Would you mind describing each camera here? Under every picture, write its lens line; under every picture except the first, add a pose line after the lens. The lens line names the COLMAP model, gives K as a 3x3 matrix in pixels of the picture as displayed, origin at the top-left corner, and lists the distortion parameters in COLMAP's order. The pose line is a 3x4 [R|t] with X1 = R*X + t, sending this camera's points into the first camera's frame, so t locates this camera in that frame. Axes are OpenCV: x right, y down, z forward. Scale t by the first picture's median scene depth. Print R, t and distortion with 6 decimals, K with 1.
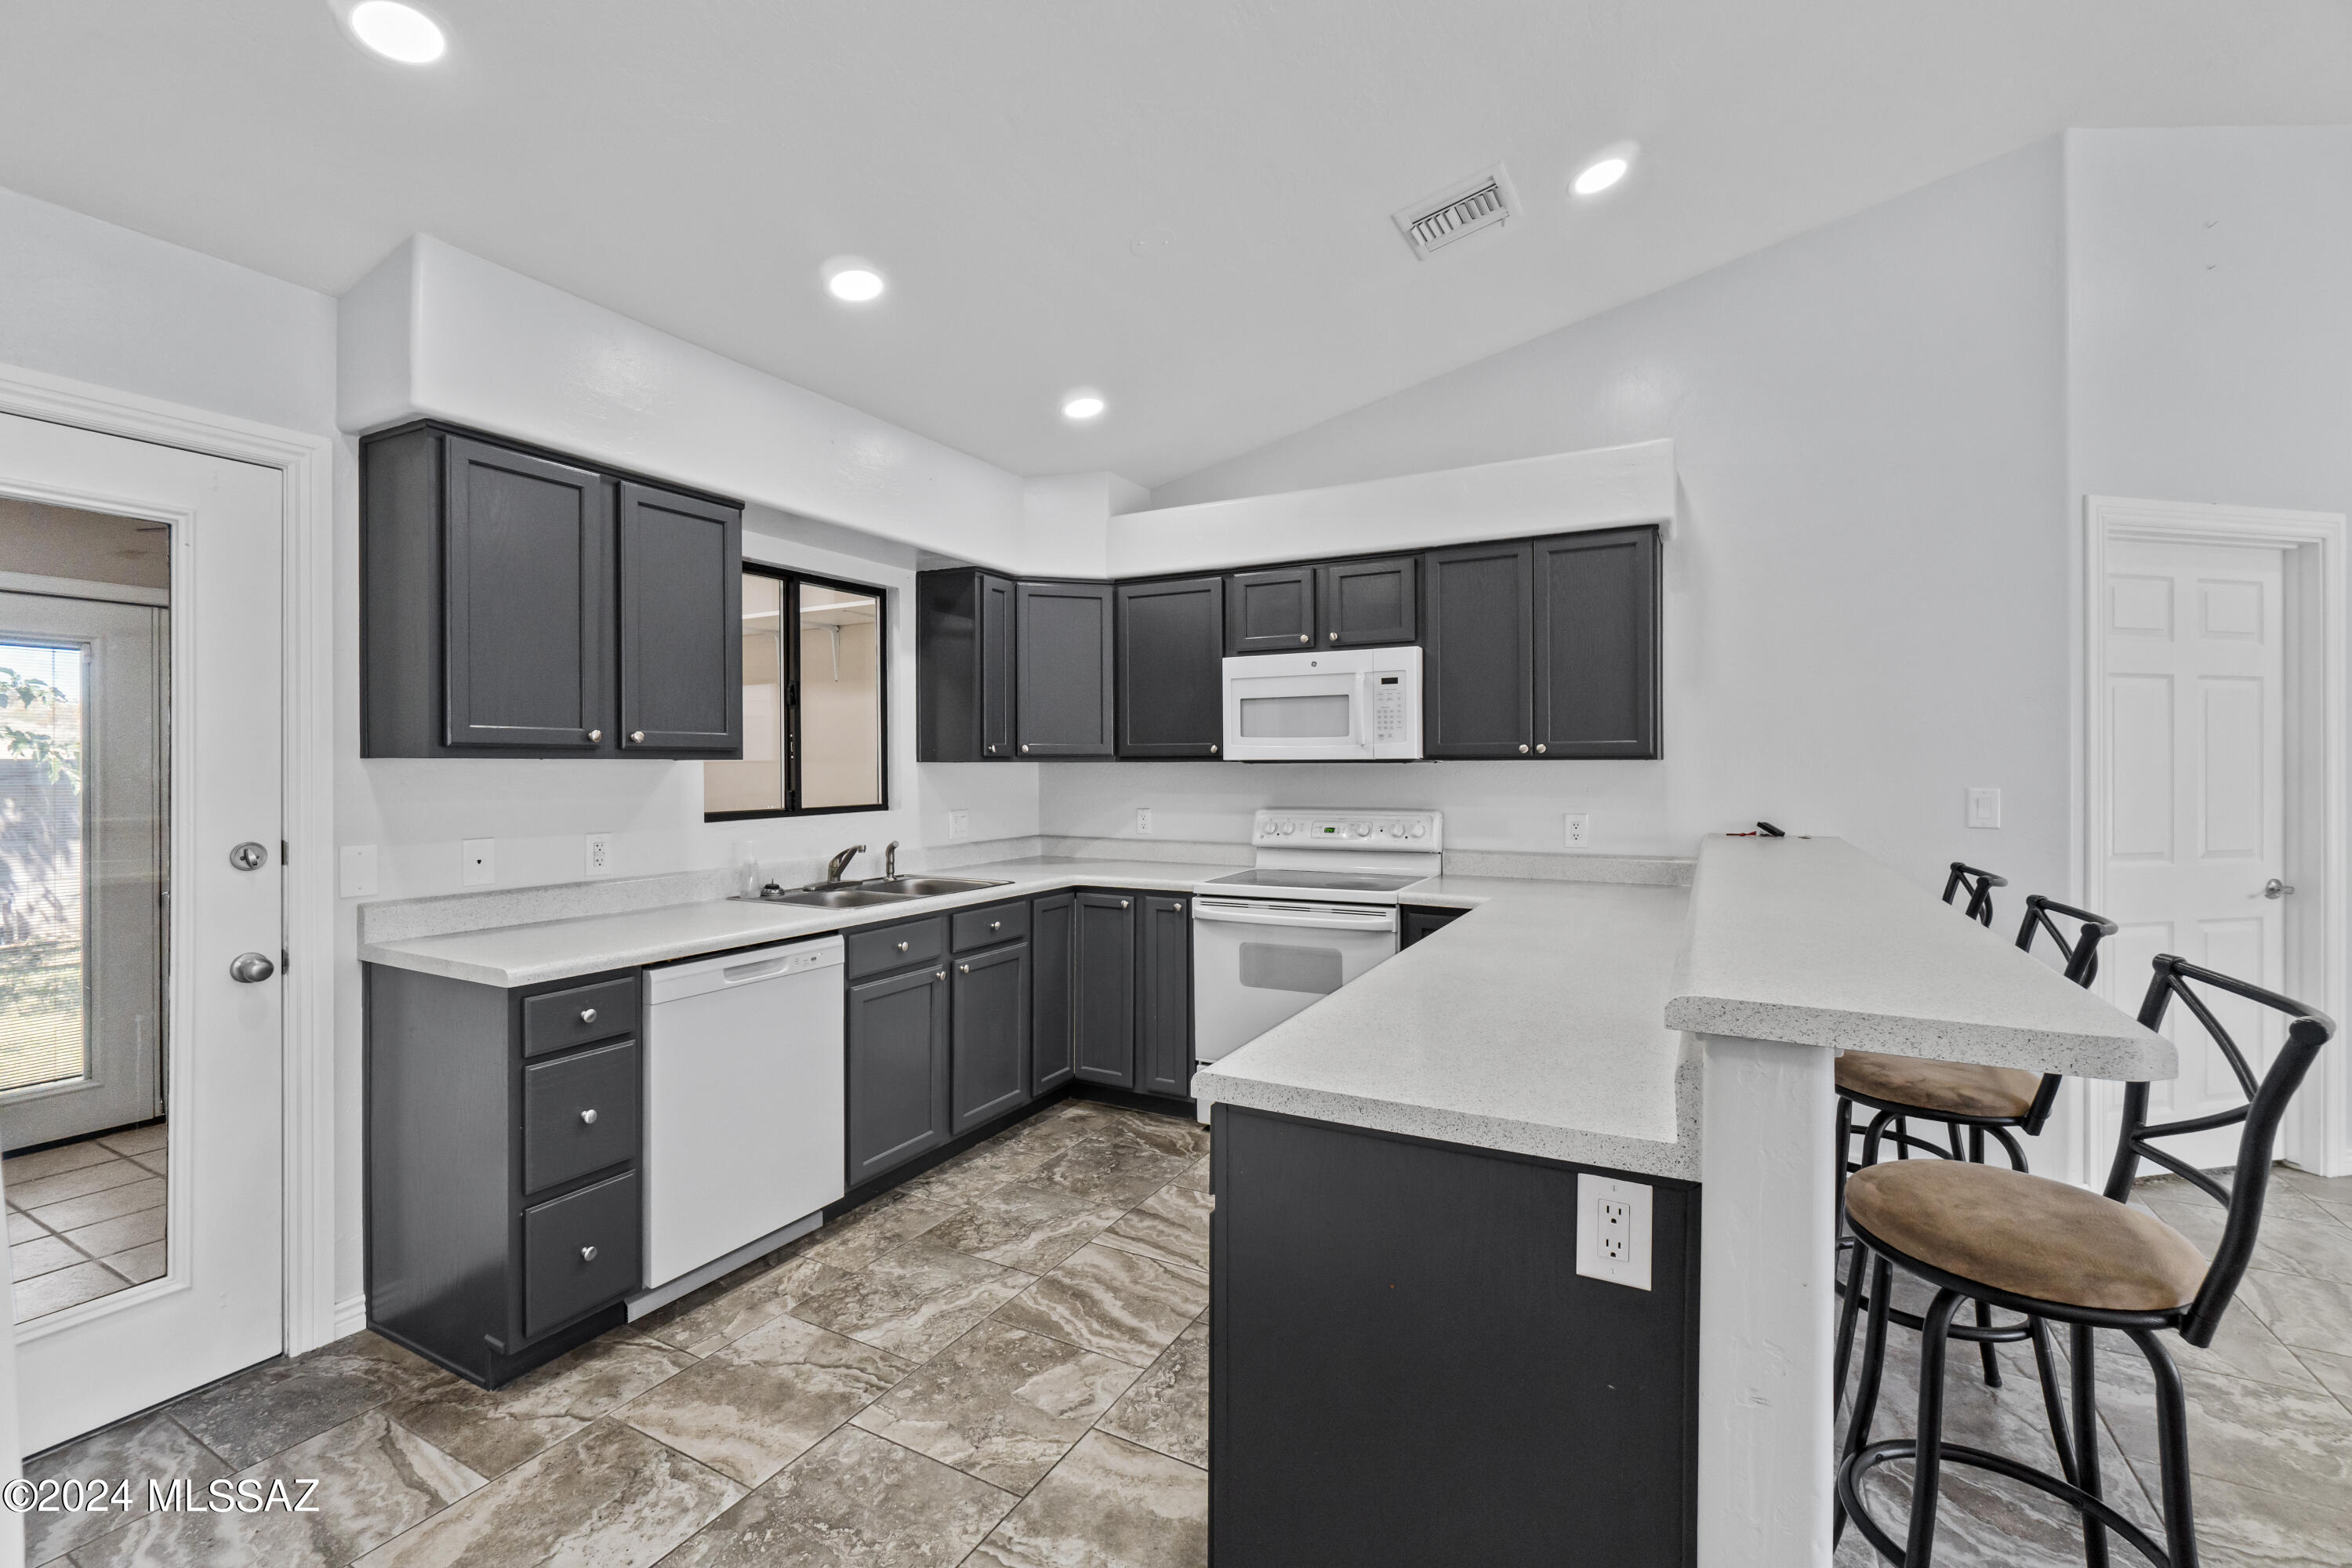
lens RADIAL K [[1011.3, 0, 1169.1], [0, 1011.3, 772.6], [0, 0, 1]] dist [-0.004405, 0.000356]
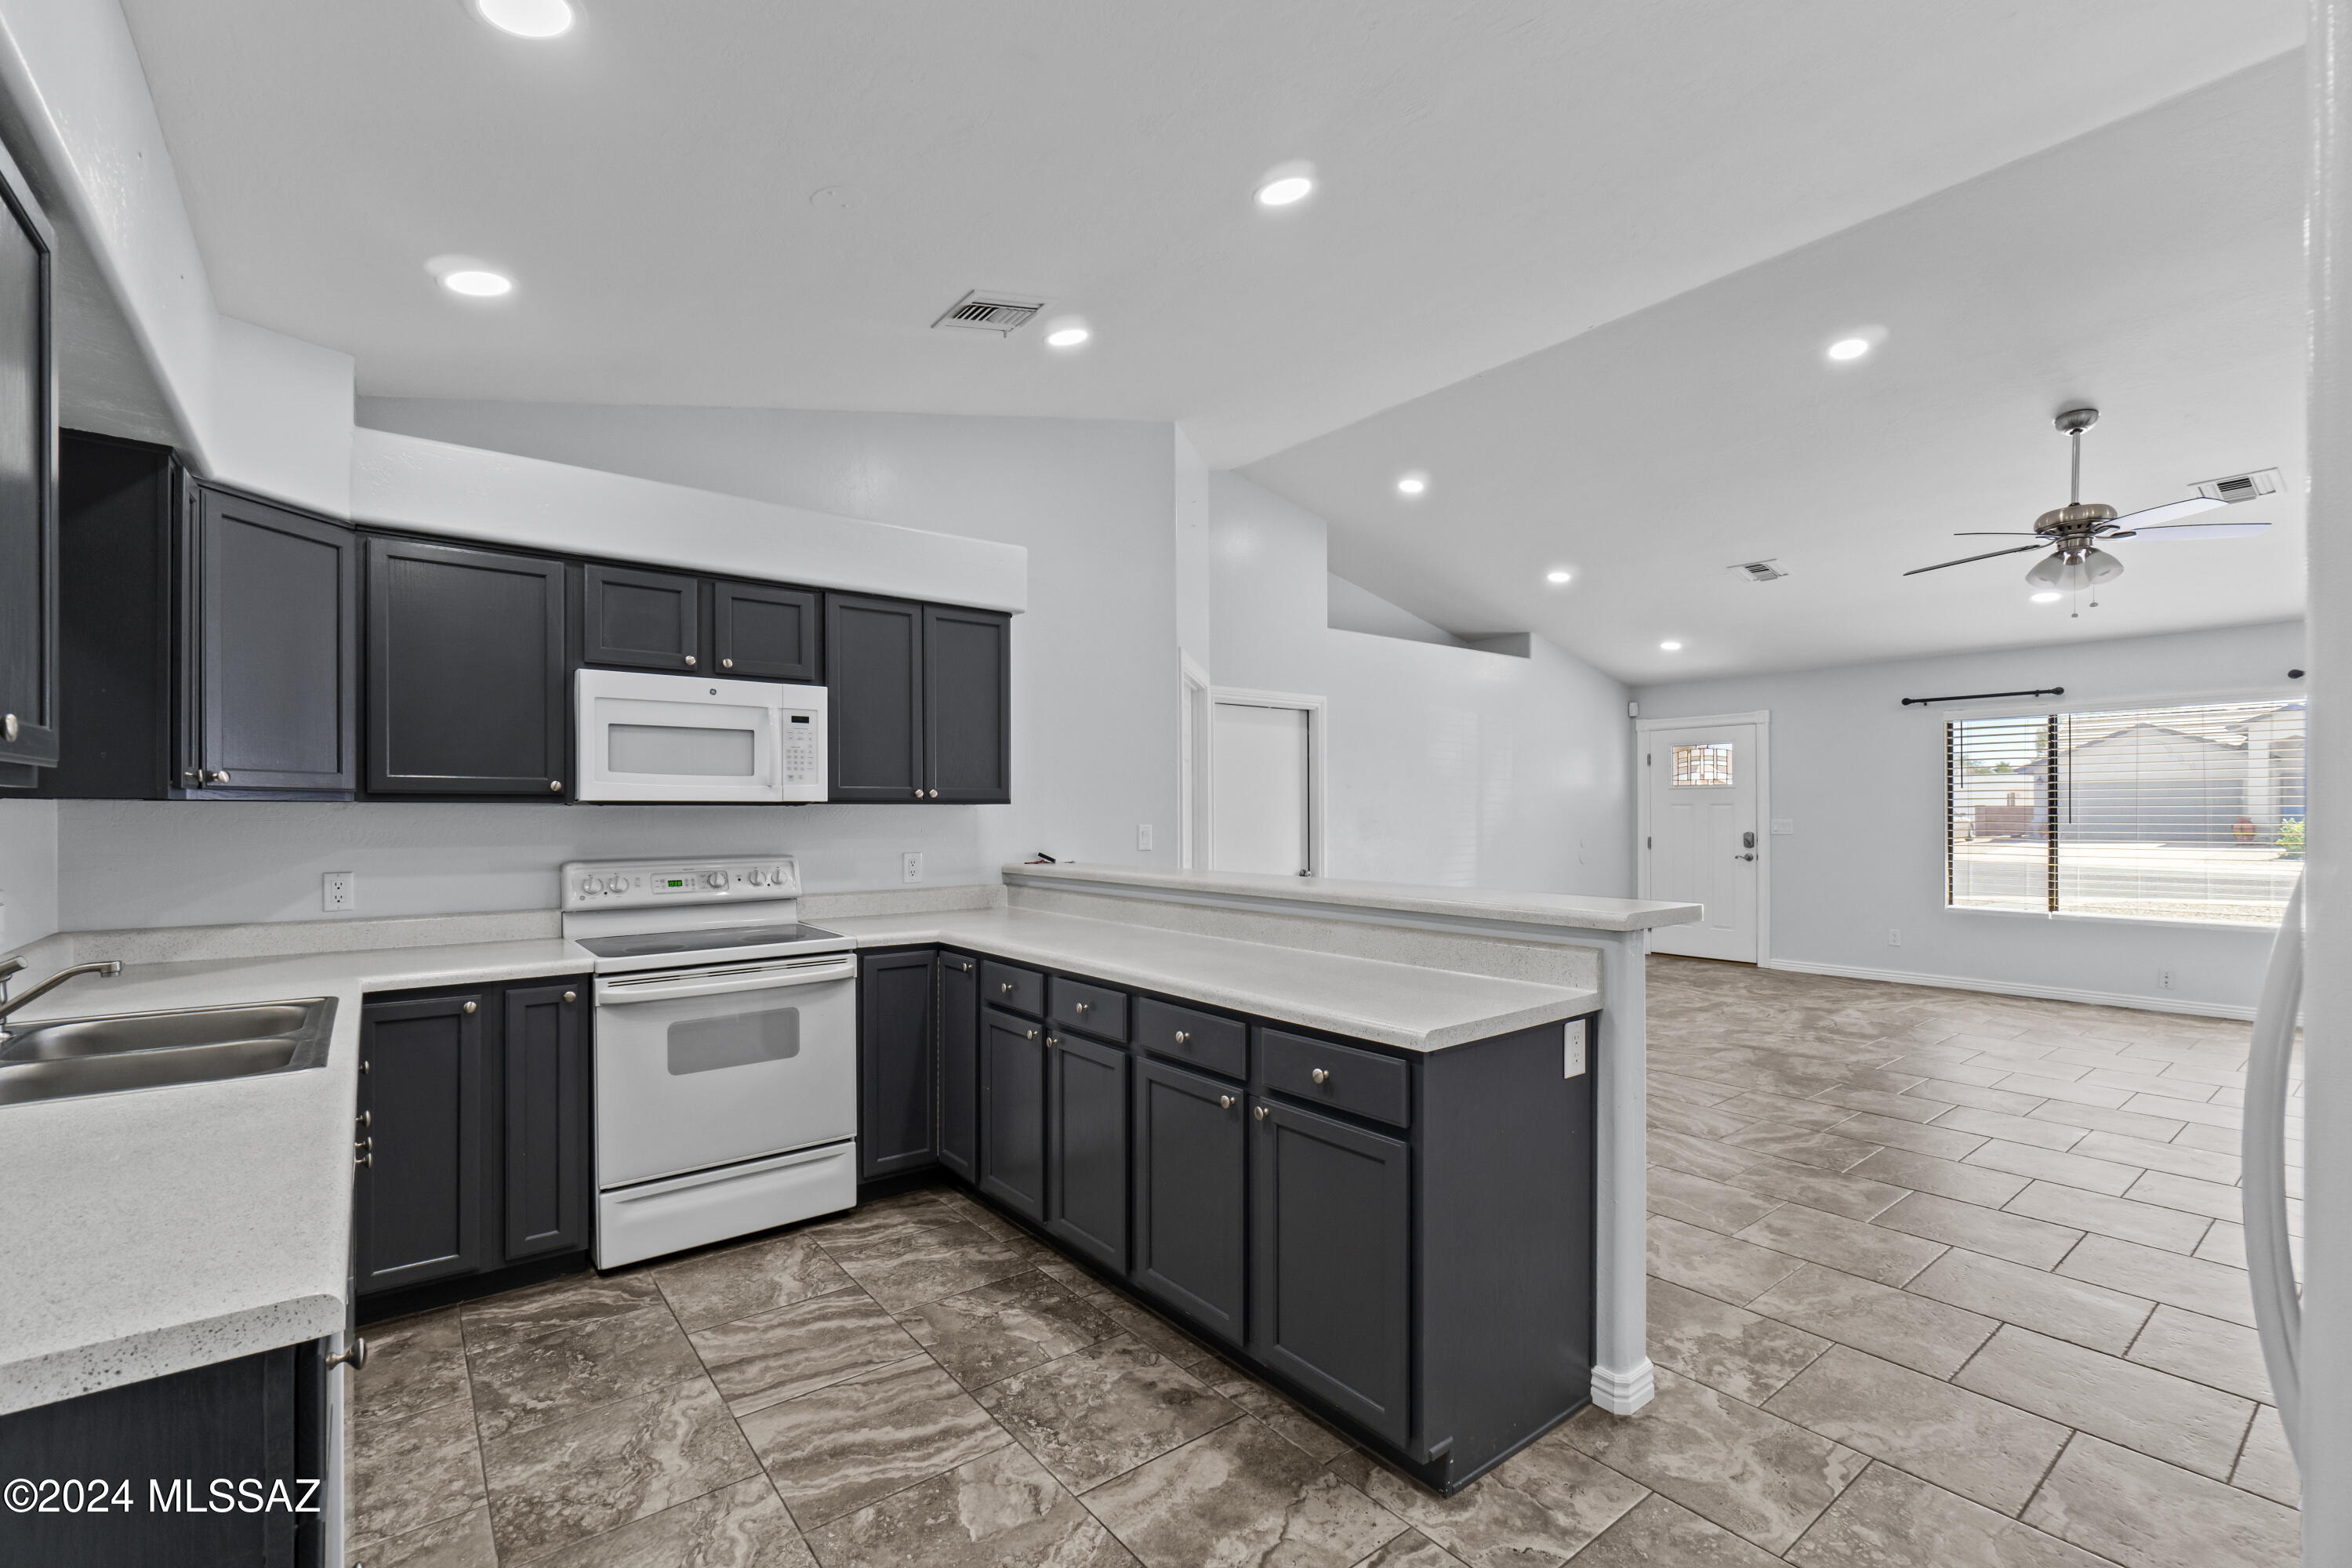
lens RADIAL K [[1009.9, 0, 1167.6], [0, 1009.9, 815.9], [0, 0, 1]] dist [-0.008081, 0.000056]
pose [[0.399538, -0.000992, 0.916716, -0.564319], [0.006565, 0.999977, -0.001780, 0.004470], [-0.916693, 0.006730, 0.399535, 0.331299]]
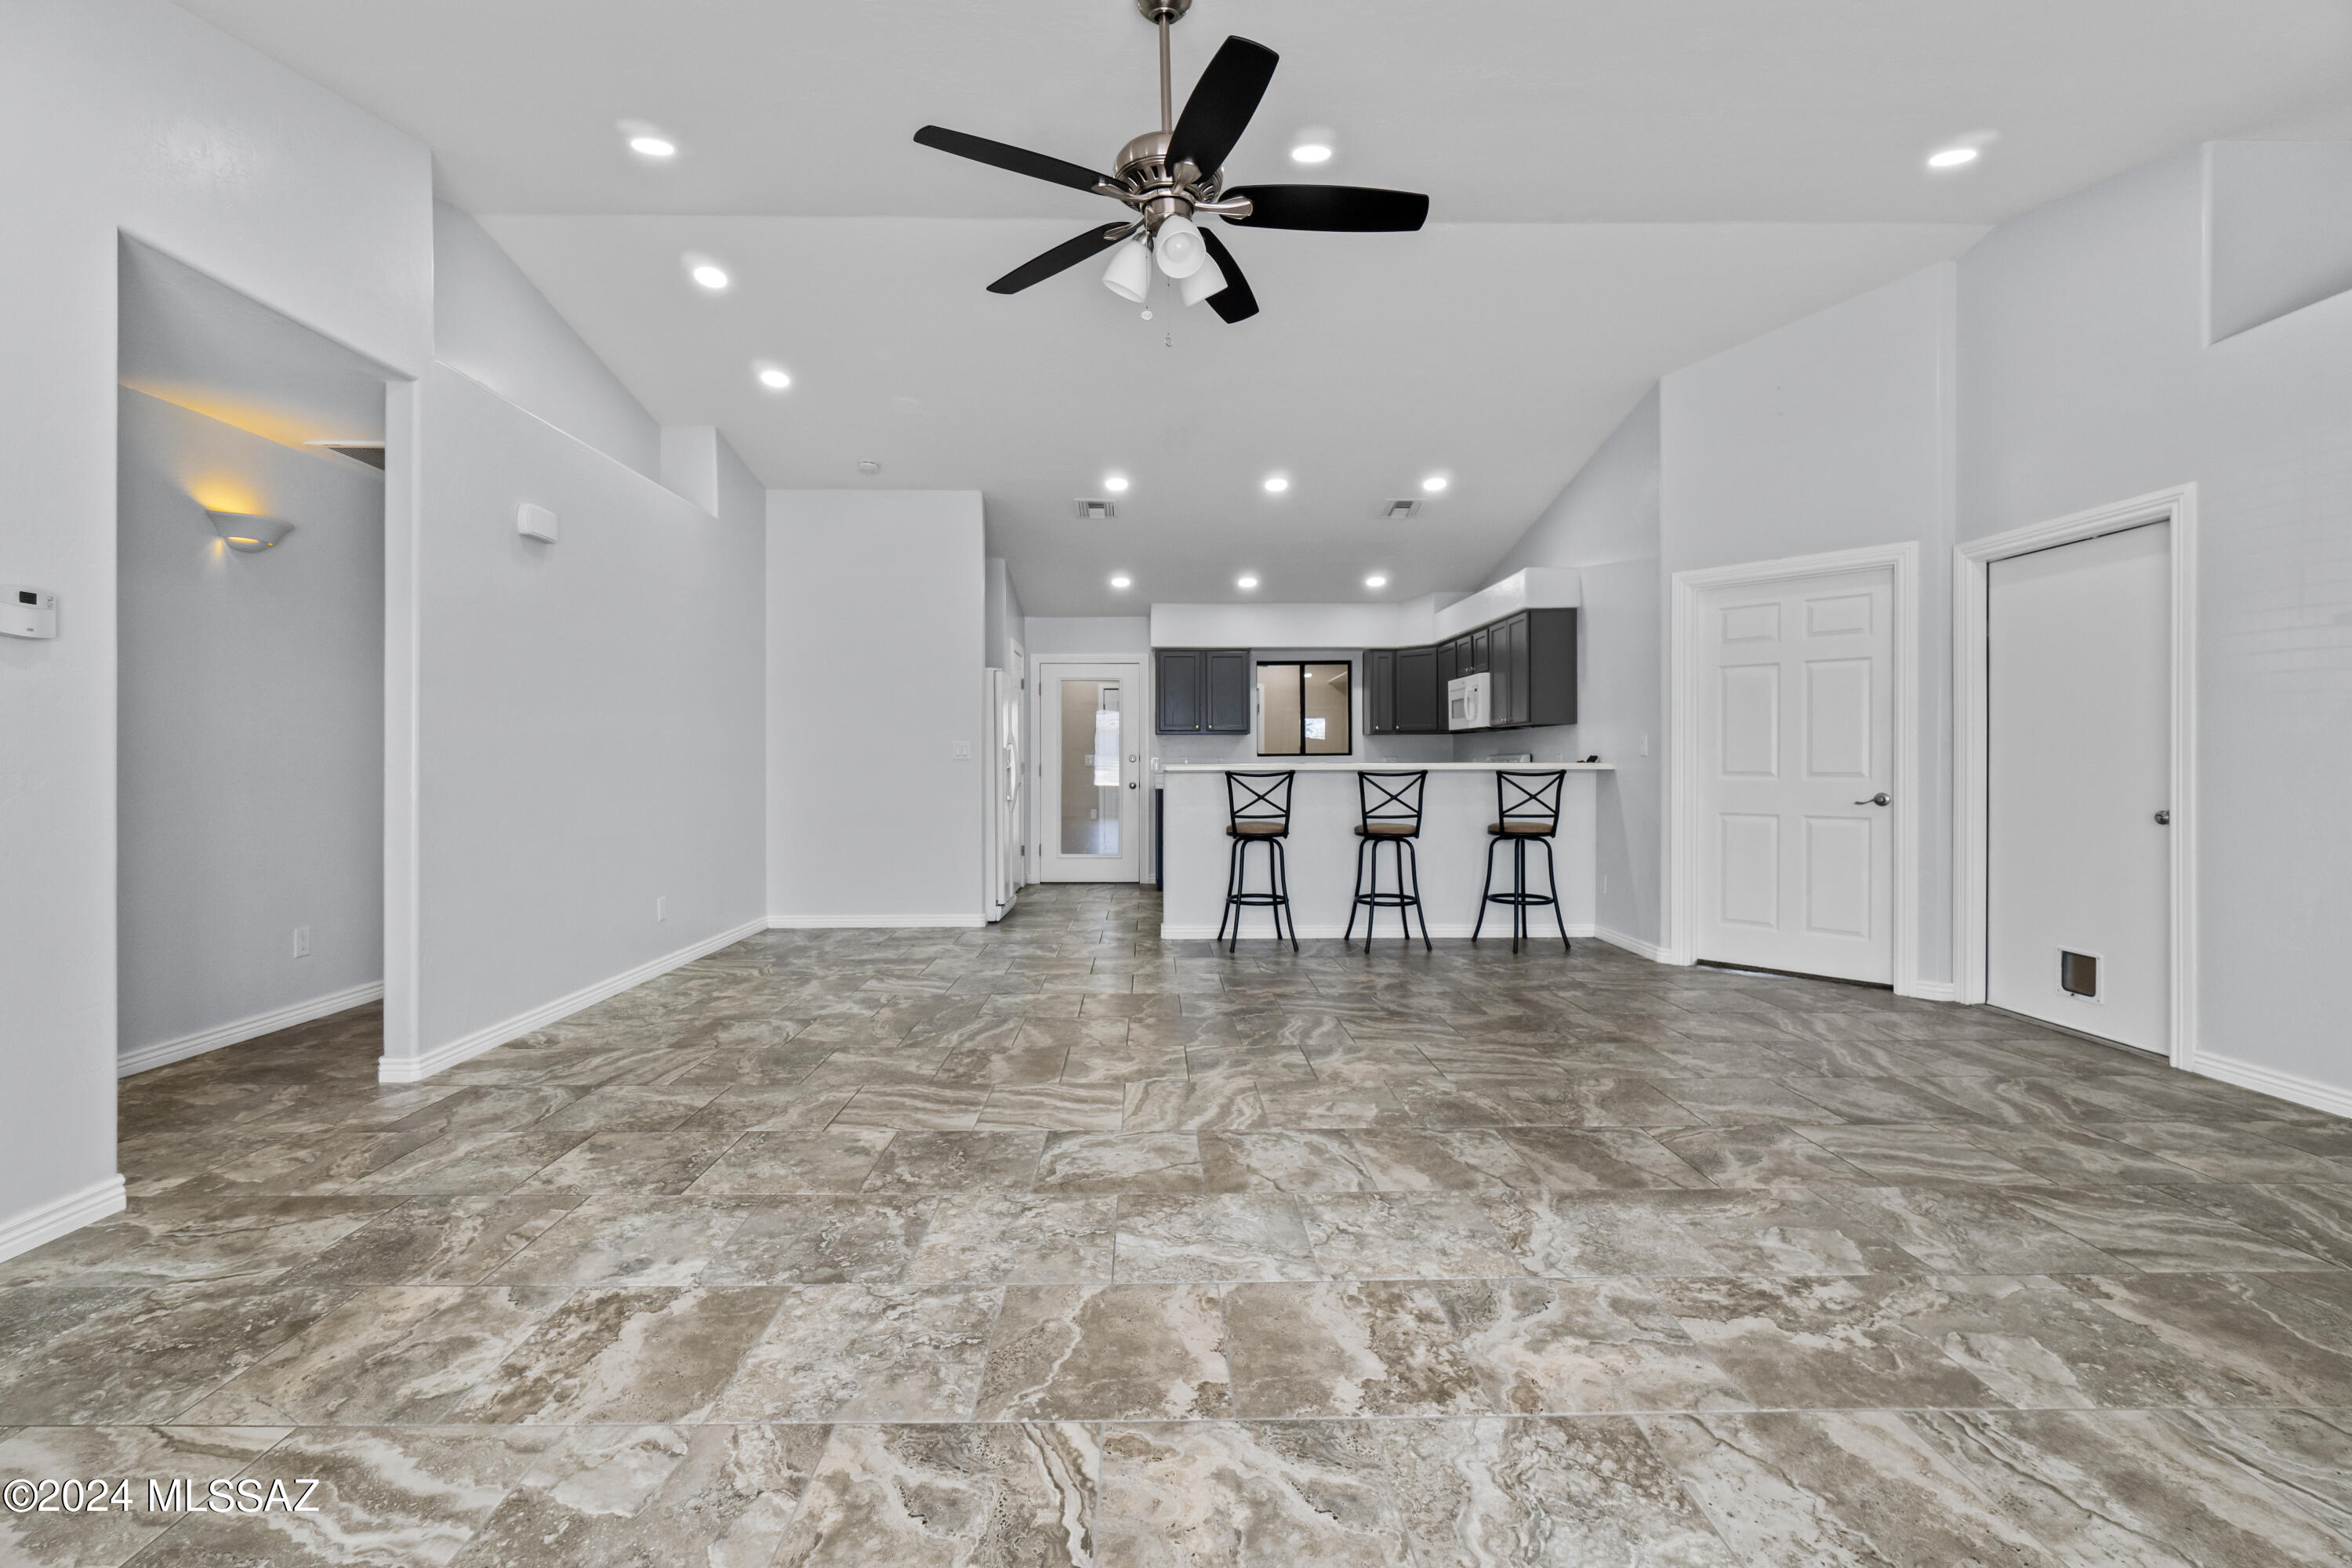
lens RADIAL K [[1017.1, 0, 1164.2], [0, 1017.1, 767.5], [0, 0, 1]] dist [-0.010454, 0.004180]
pose [[0.495110, 0.007047, -0.868801, 1.889425], [-0.002652, 0.999975, 0.006599, 0.062578], [0.868826, -0.000963, 0.495117, -0.656957]]
